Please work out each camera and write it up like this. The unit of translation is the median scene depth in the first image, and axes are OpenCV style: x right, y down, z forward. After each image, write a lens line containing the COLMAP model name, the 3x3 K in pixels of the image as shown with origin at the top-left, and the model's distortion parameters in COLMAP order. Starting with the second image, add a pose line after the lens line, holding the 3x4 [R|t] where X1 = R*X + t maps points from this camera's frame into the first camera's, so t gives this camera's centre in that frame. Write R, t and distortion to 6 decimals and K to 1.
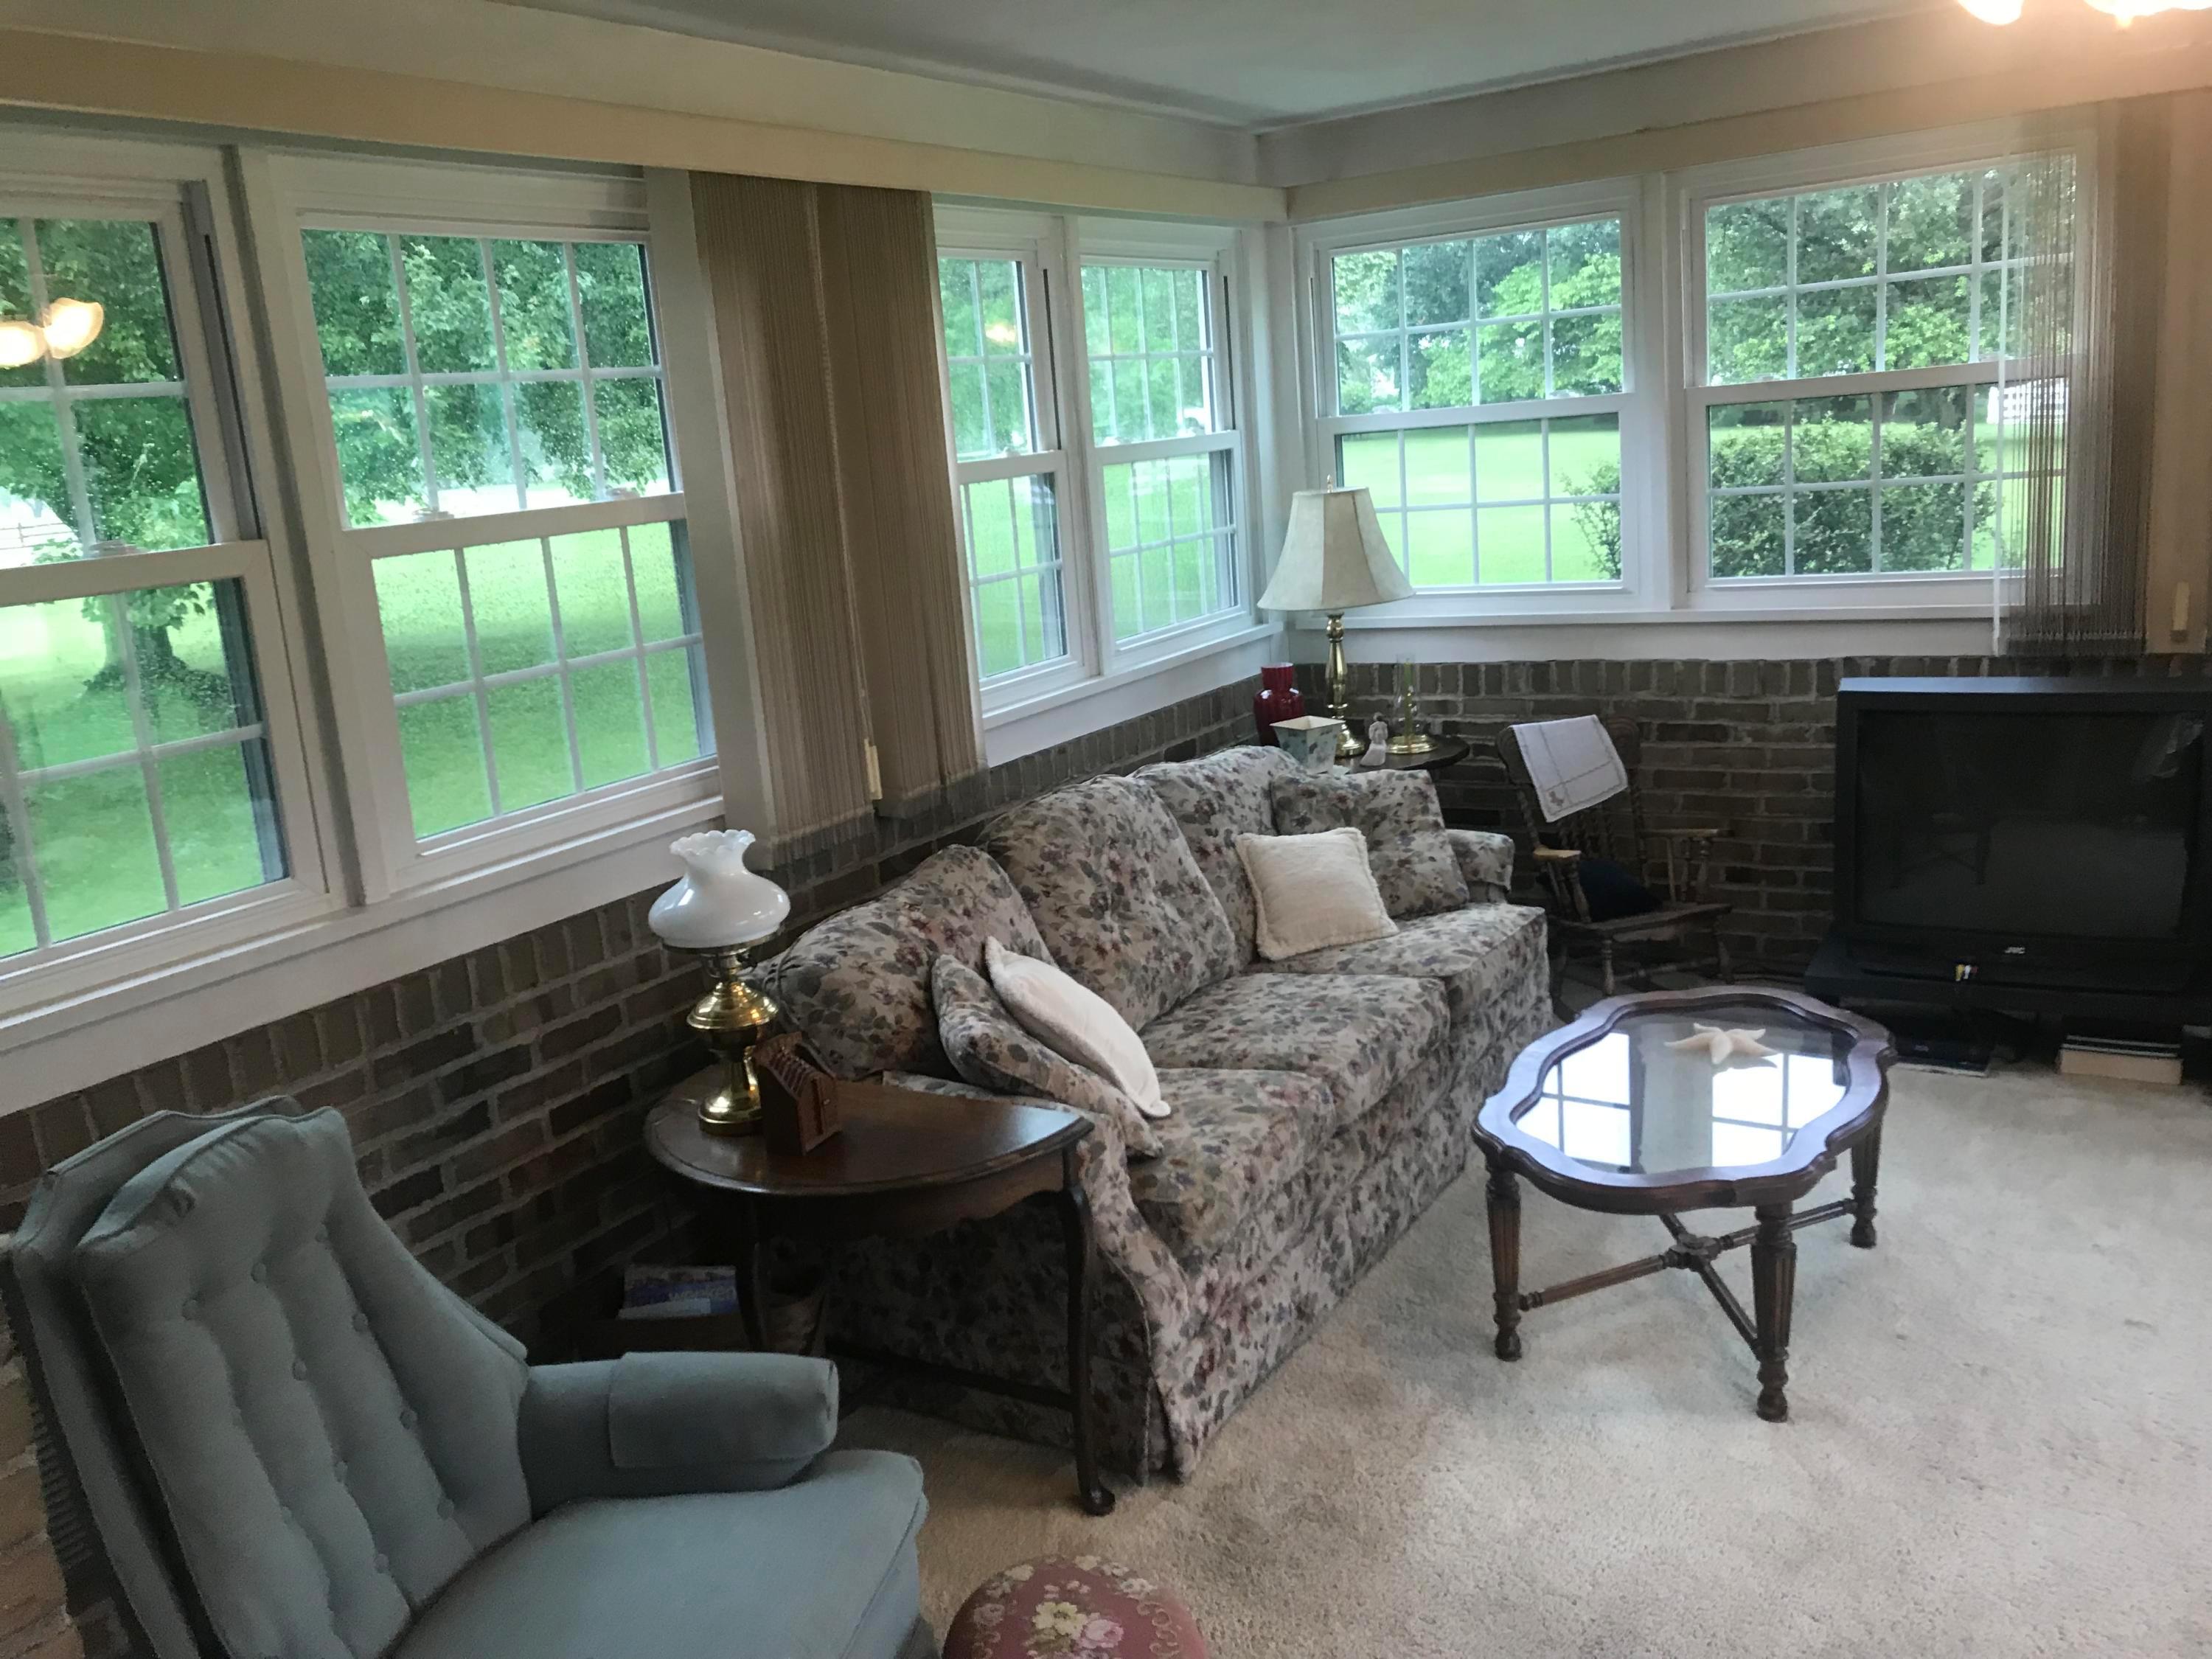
lens RADIAL K [[1822.8, 0, 1058.4], [0, 1822.8, 820.2], [0, 0, 1]] dist [0.132250, -0.124412]
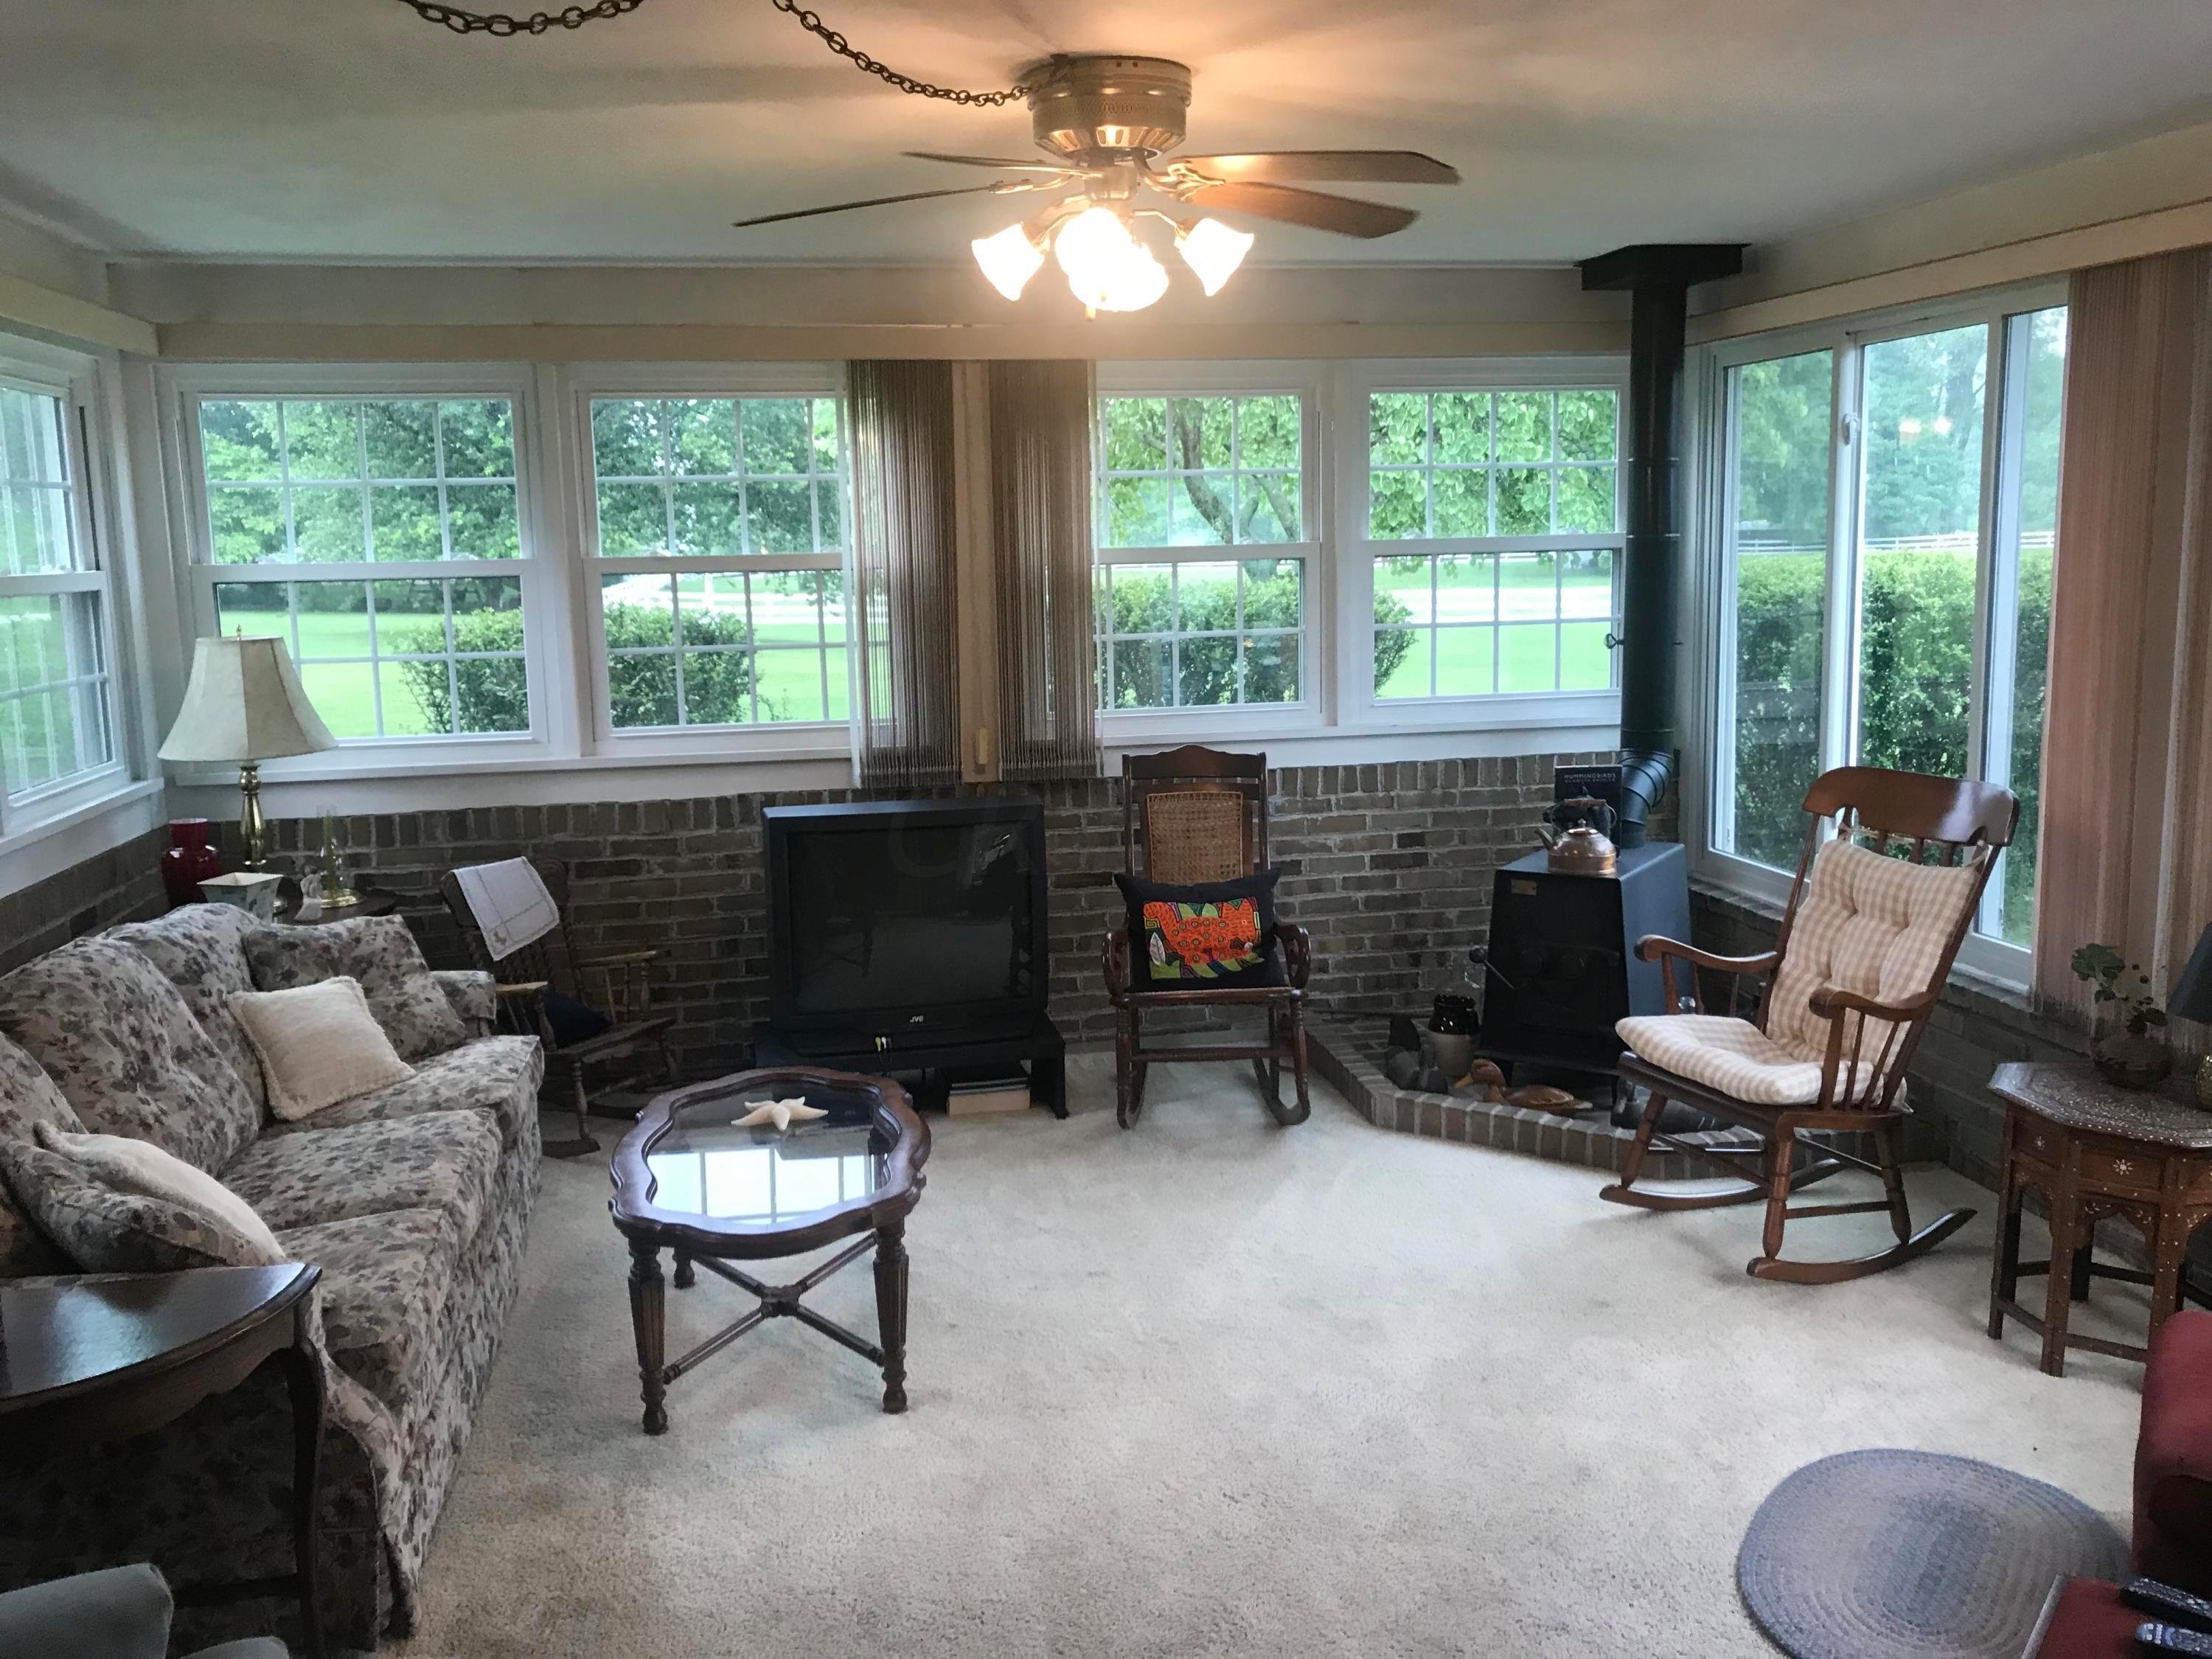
lens RADIAL K [[1822.8, 0, 1058.4], [0, 1822.8, 820.2], [0, 0, 1]] dist [0.132250, -0.124412]
pose [[0.770699, -0.041029, 0.635877, -0.178641], [0.101792, 0.993037, -0.059300, 0.019718], [-0.629016, 0.110430, 0.769509, -0.004876]]
